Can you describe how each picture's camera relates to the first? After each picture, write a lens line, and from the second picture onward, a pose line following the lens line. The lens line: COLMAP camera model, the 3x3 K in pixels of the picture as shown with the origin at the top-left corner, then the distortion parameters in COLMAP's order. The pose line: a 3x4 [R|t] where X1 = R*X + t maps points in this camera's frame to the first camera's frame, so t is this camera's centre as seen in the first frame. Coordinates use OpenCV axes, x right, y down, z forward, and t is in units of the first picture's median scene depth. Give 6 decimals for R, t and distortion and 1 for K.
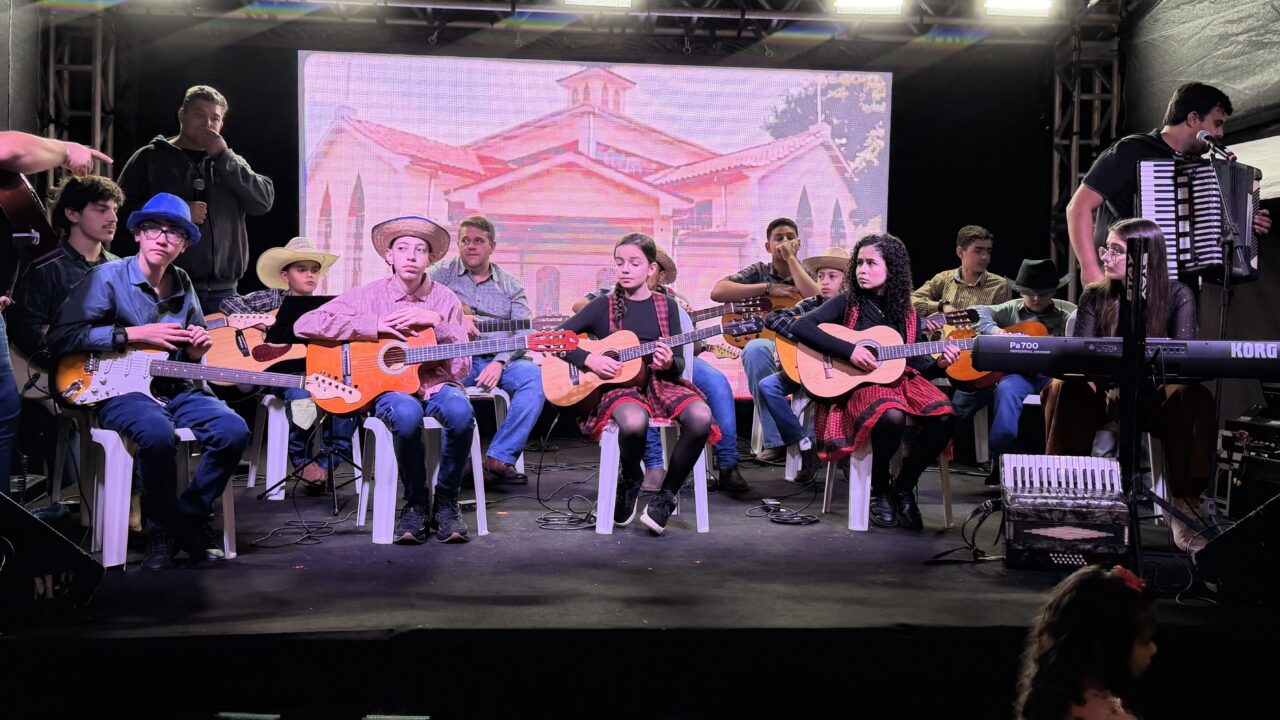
lens RADIAL K [[1284.0, 0, 640.0], [0, 1284.0, 360.0], [0, 0, 1]] dist [0.122675, -0.295277]
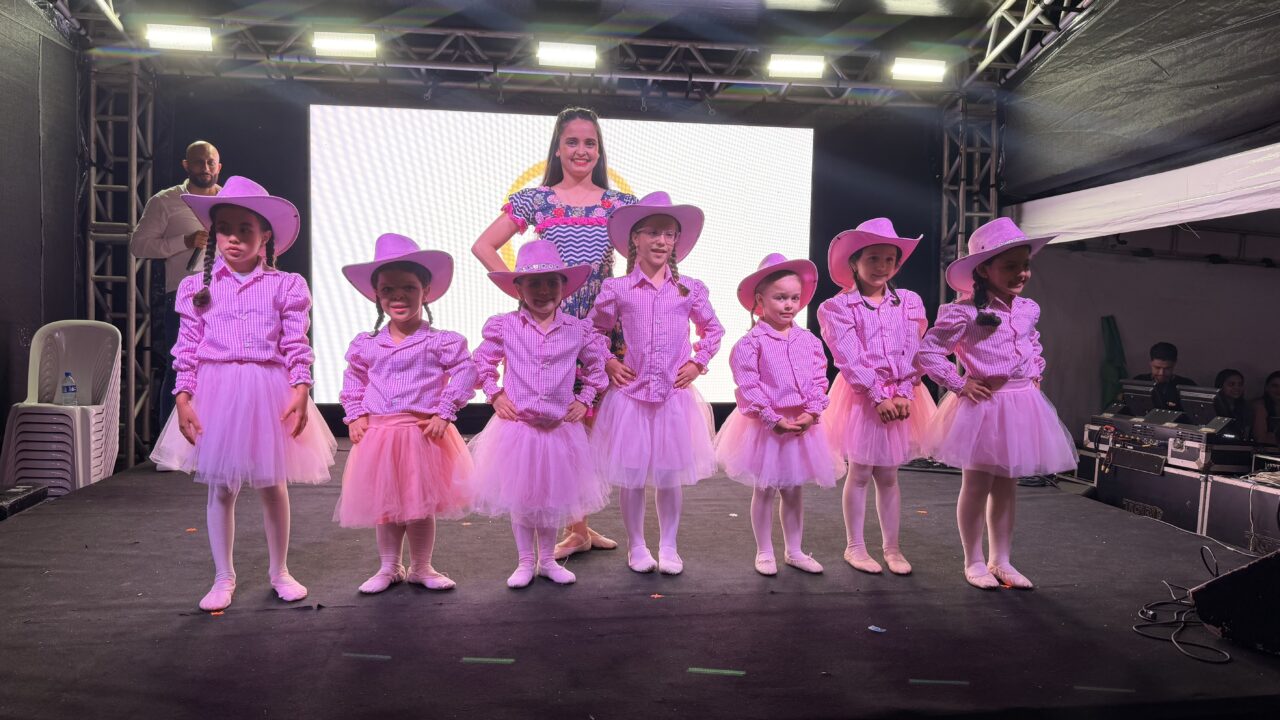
lens RADIAL K [[863.2, 0, 640.0], [0, 863.2, 360.0], [0, 0, 1]] dist [0.031403, -0.065240]
pose [[0.999527, -0.004228, 0.030475, 0.010164], [0.004120, 0.999985, 0.003610, -0.012938], [-0.030490, -0.003482, 0.999529, 0.258777]]
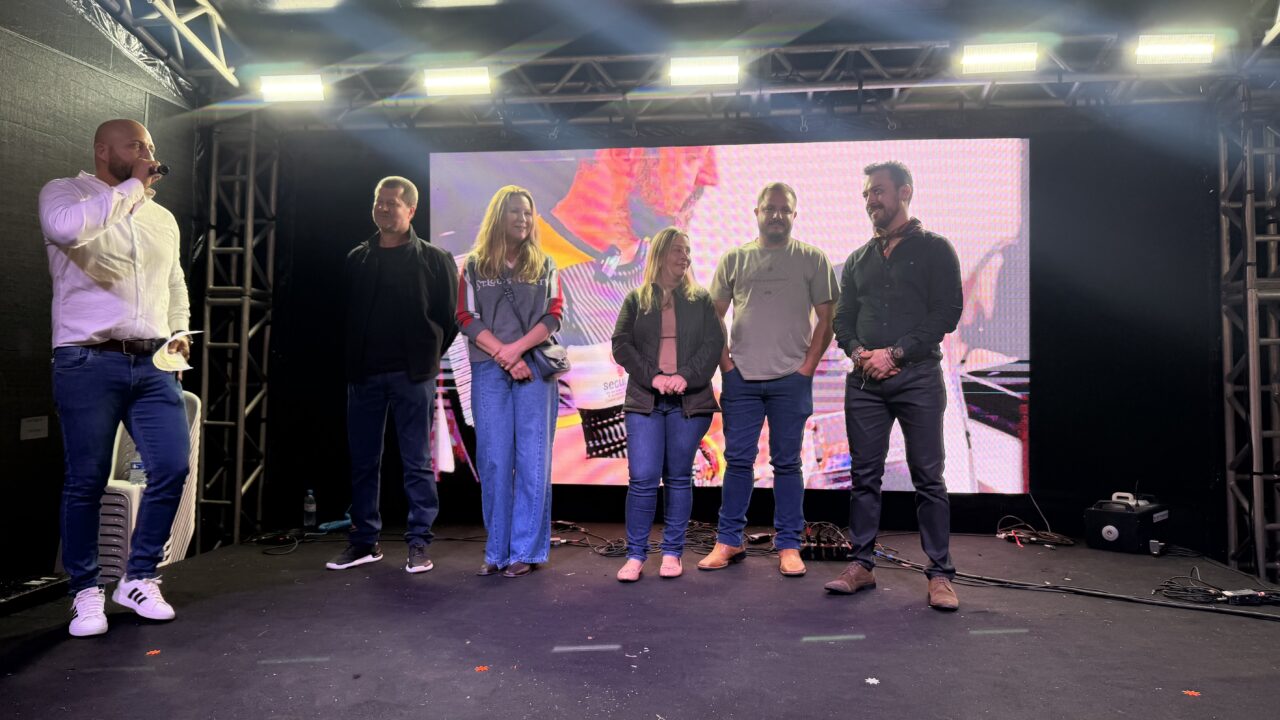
lens RADIAL K [[863.2, 0, 640.0], [0, 863.2, 360.0], [0, 0, 1]] dist [0.031403, -0.065240]
pose [[0.973690, -0.015308, -0.227361, 0.080055], [-0.001977, 0.997136, -0.075604, -0.018839], [0.227867, 0.074064, 0.970871, 0.446399]]
